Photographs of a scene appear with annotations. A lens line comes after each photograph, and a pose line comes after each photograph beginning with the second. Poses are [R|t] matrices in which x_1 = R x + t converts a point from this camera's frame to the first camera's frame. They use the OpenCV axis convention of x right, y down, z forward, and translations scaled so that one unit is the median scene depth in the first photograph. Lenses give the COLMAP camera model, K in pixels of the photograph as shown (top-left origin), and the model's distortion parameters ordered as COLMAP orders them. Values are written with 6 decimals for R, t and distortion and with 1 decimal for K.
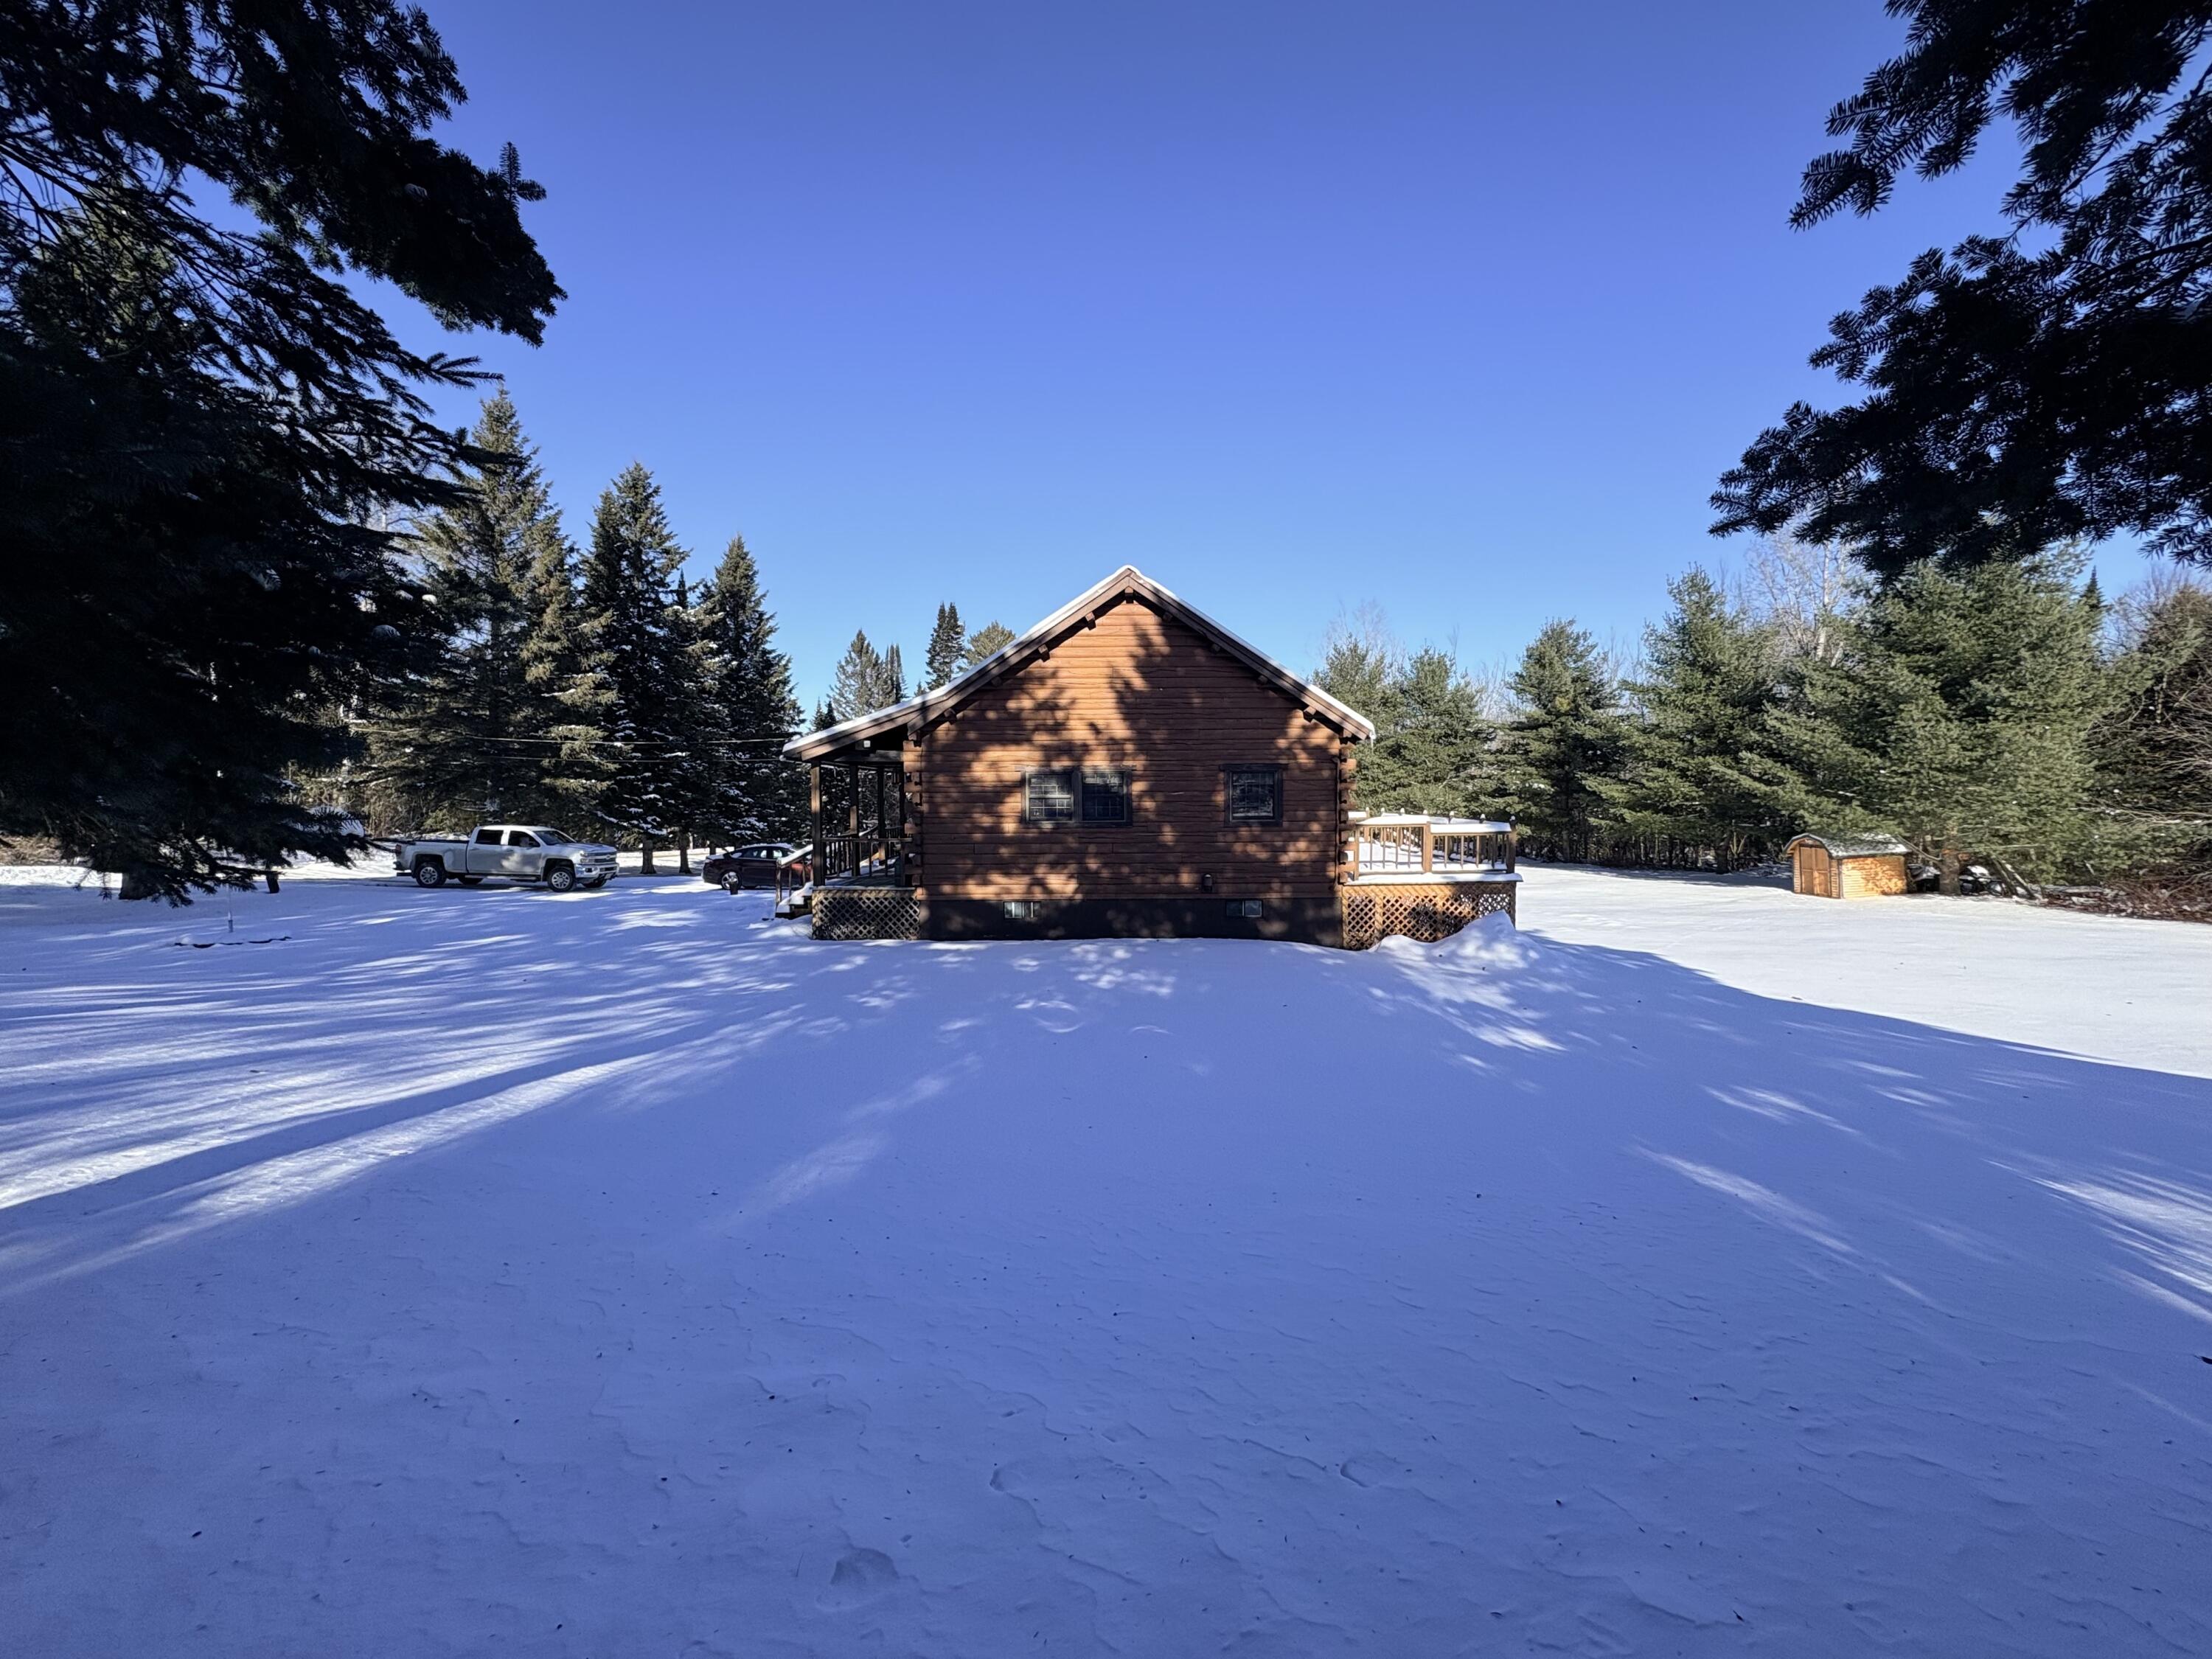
lens RADIAL K [[897.9, 0, 1096.5], [0, 897.9, 828.3], [0, 0, 1]] dist [-0.001552, 0.000149]
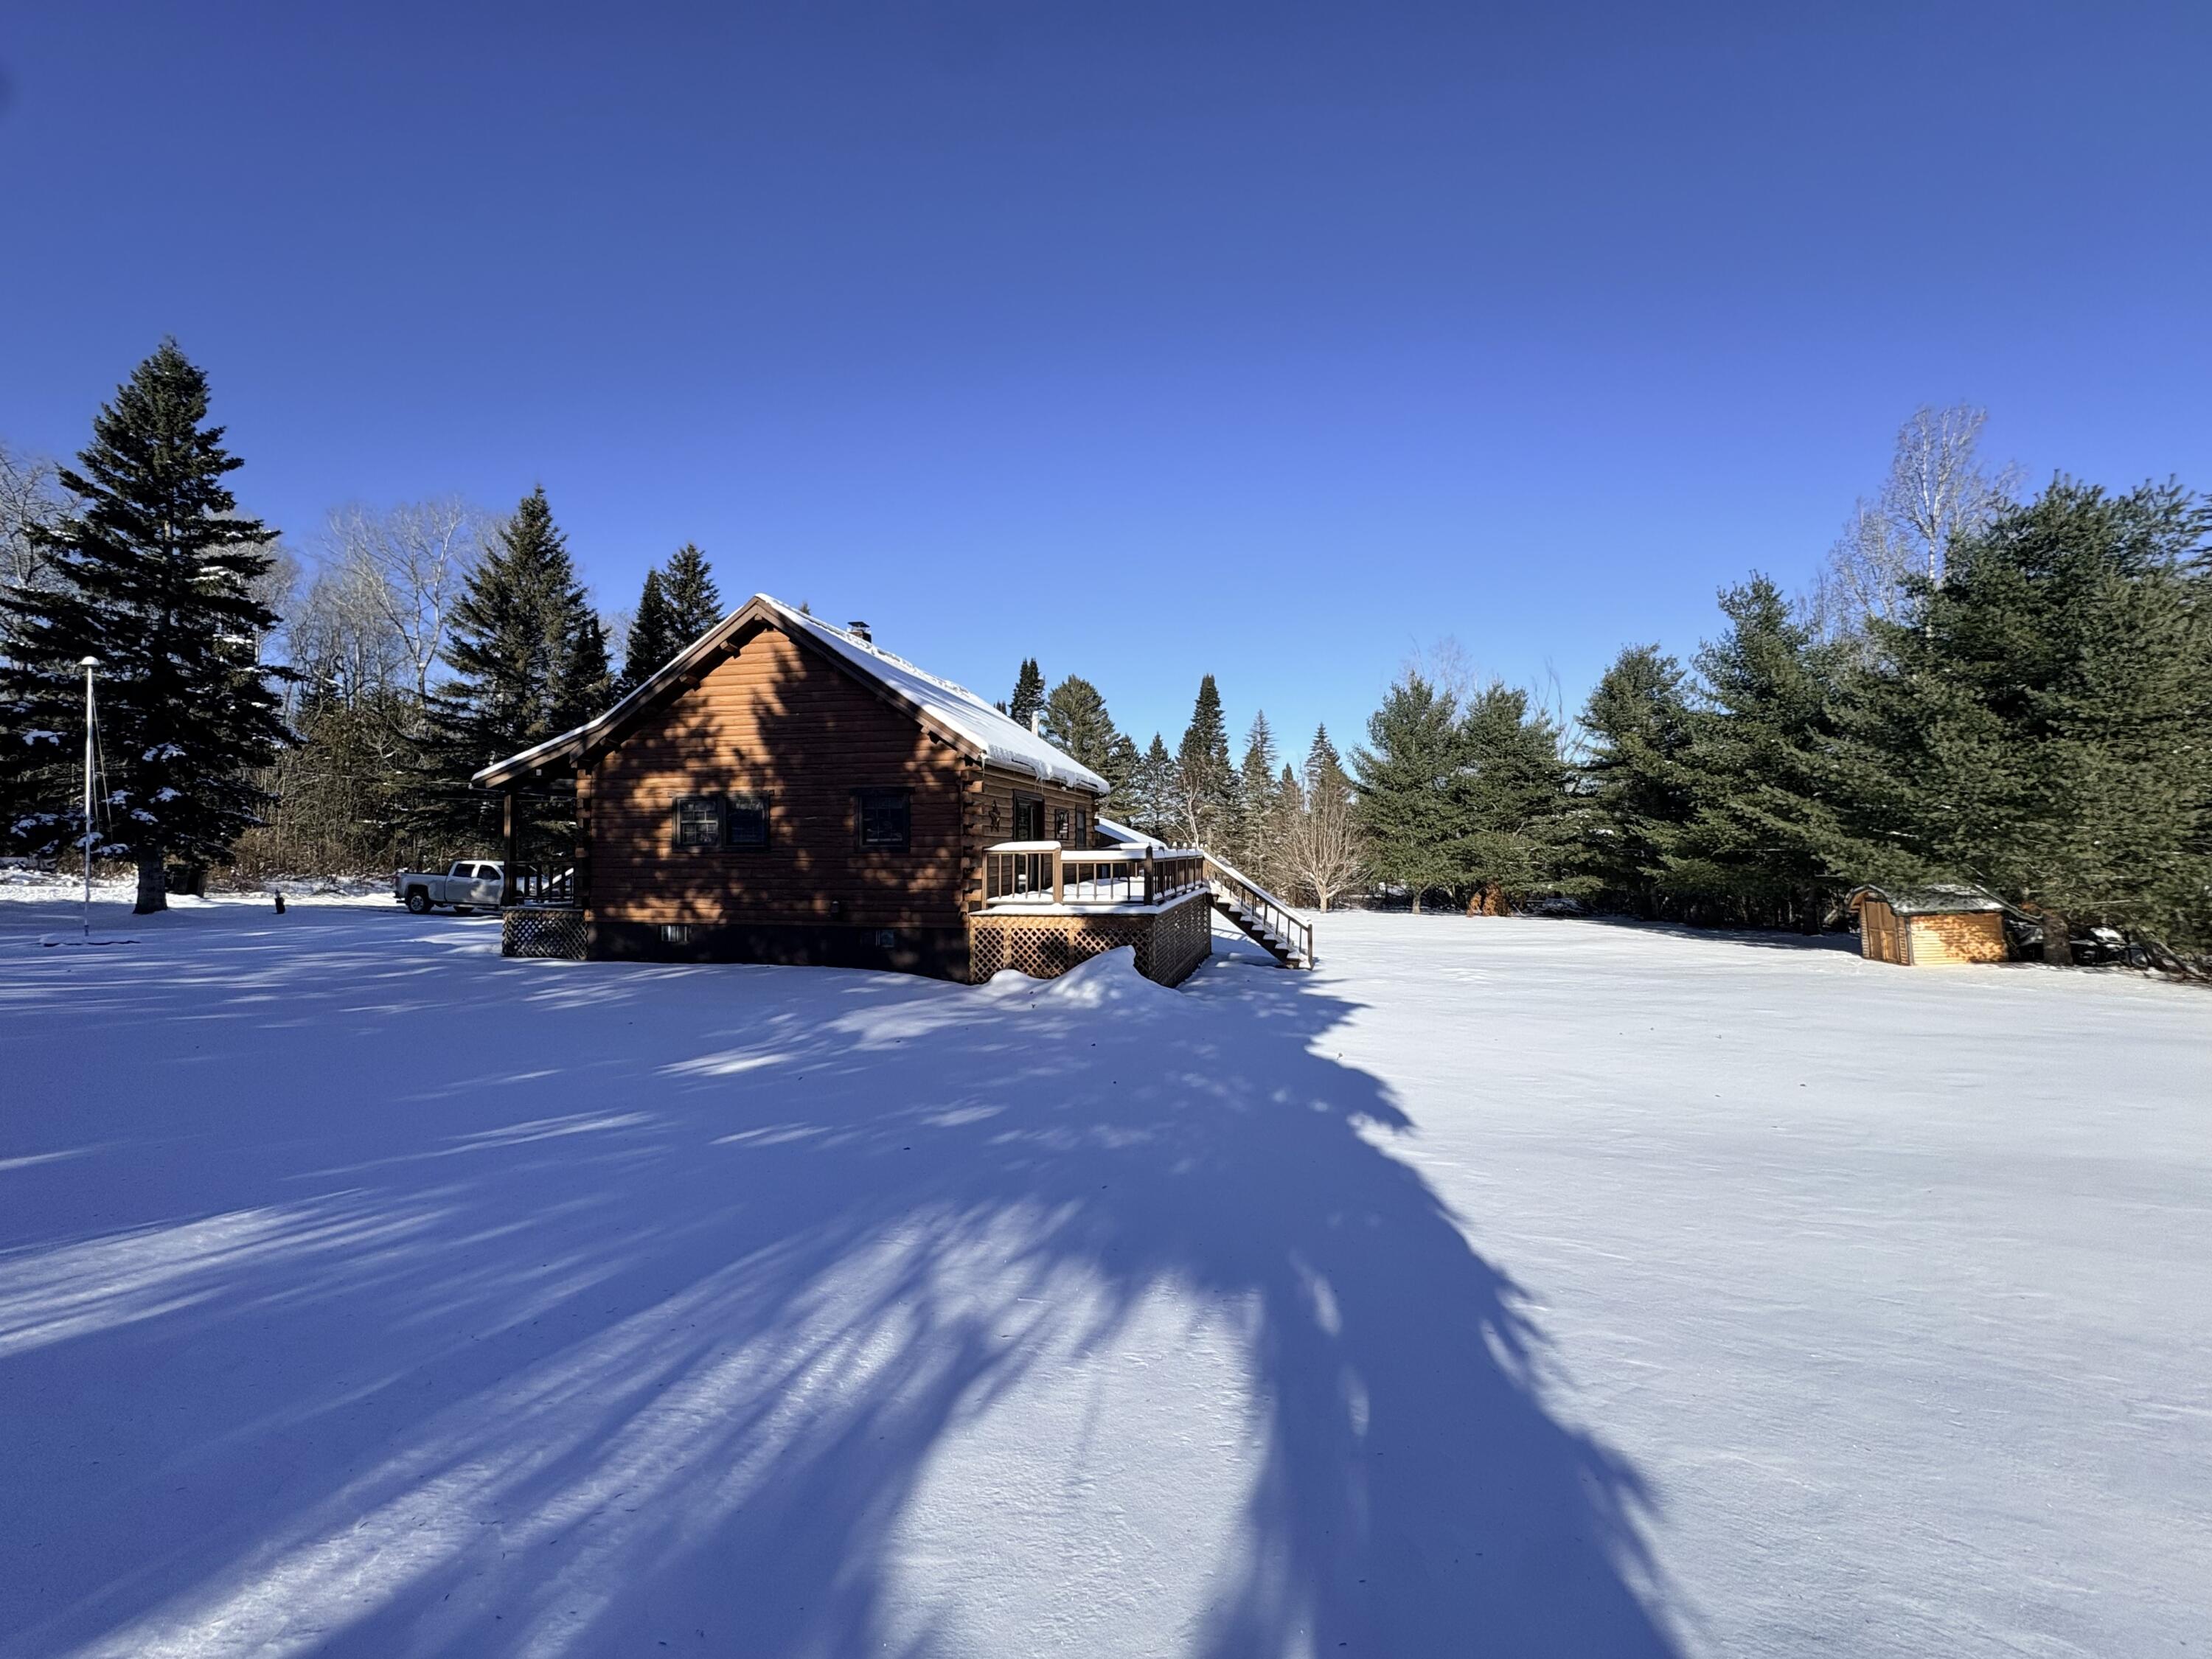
lens RADIAL K [[897.9, 0, 1110.2], [0, 897.9, 822.3], [0, 0, 1]] dist [-0.001552, 0.000149]
pose [[0.976164, -0.002935, -0.217012, 0.619441], [-0.012342, 0.997540, -0.069006, 0.029537], [0.216681, 0.070040, 0.973727, 0.110367]]
